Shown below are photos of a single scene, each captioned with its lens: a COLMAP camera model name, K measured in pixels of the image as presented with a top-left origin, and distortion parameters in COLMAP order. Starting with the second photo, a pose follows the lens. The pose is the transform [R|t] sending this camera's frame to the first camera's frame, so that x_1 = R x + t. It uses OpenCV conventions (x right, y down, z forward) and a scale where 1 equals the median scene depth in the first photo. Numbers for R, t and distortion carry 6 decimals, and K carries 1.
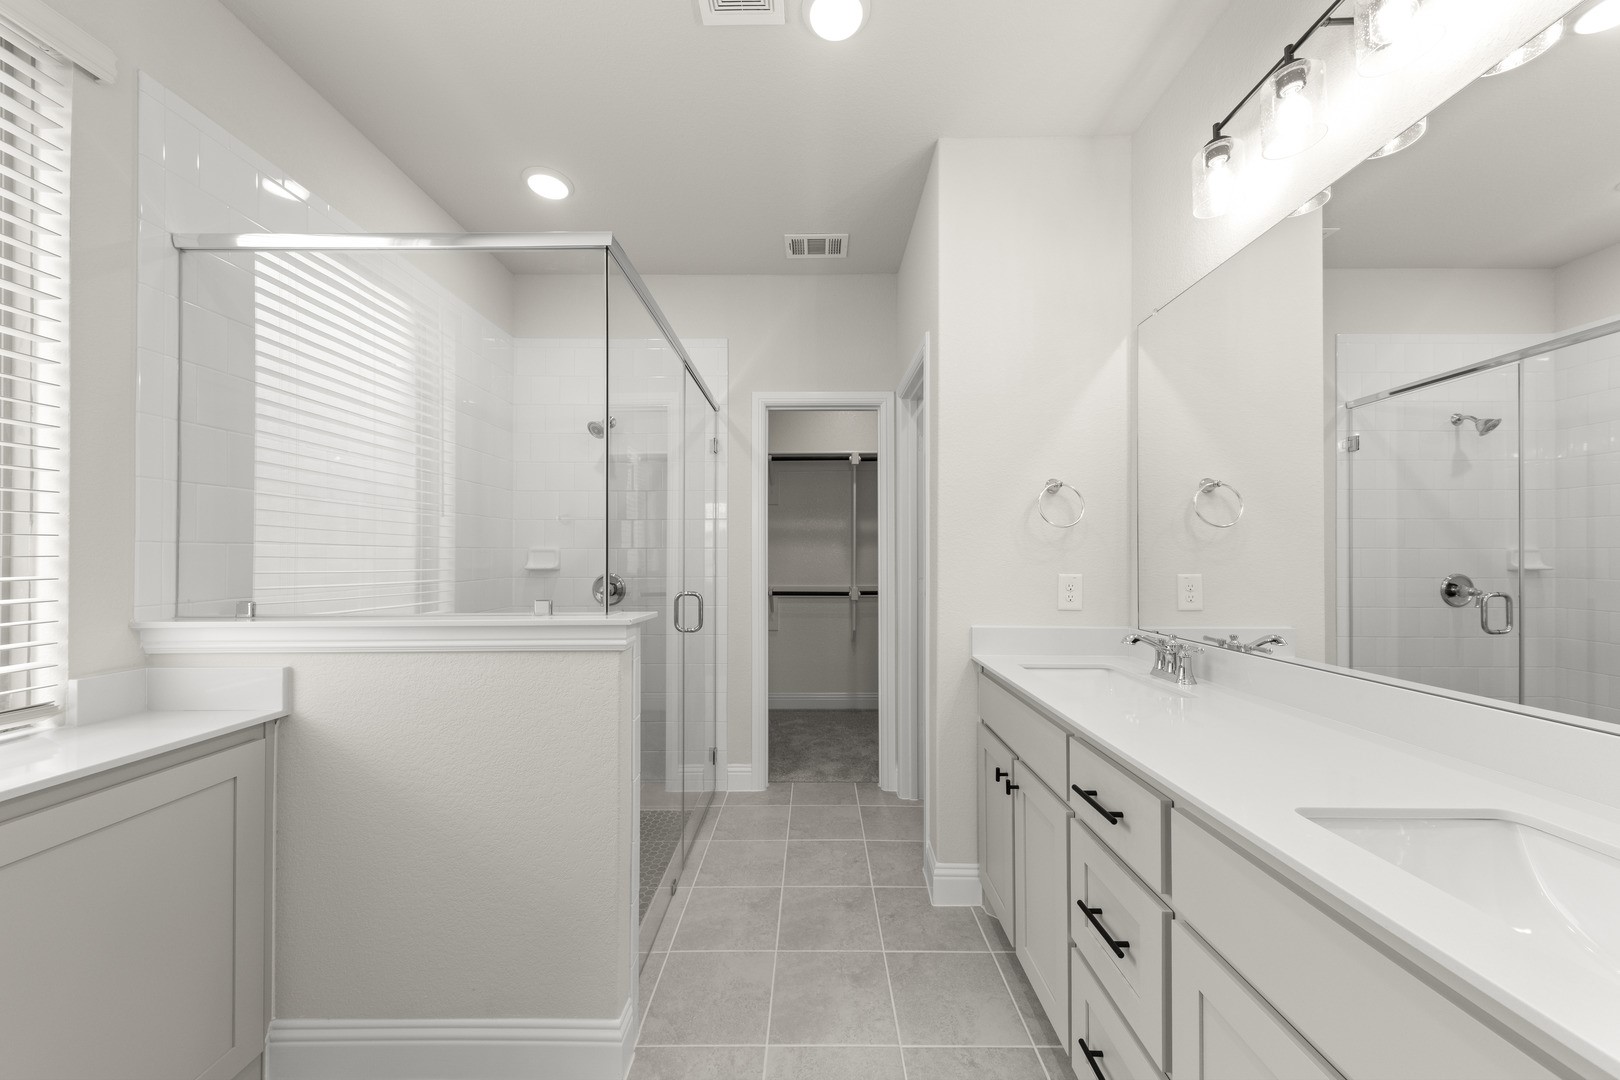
lens RADIAL K [[562.0, 0, 810.1], [0, 562.0, 545.0], [0, 0, 1]] dist [0.006986, -0.002375]
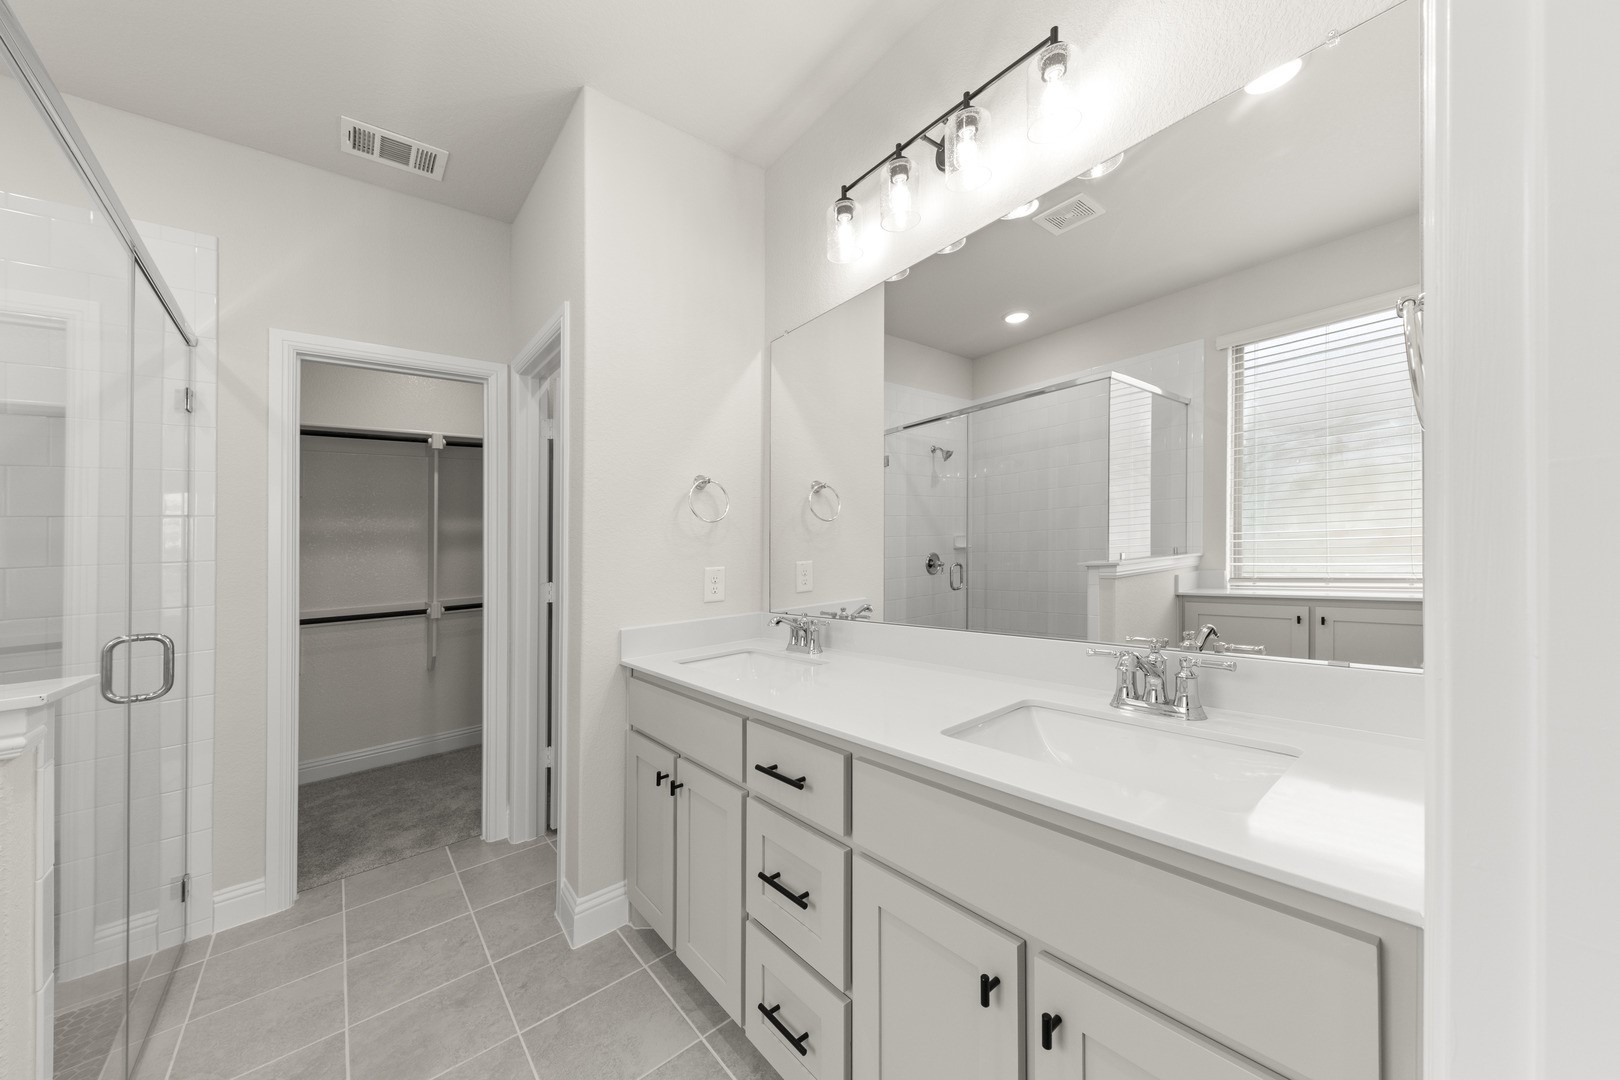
lens RADIAL K [[562.0, 0, 814.6], [0, 562.0, 540.3], [0, 0, 1]] dist [0.006986, -0.002375]
pose [[0.755595, -0.025869, 0.654528, -0.077649], [0.032772, 0.999461, 0.001669, 0.005900], [-0.654219, 0.020189, 0.756036, 0.079907]]
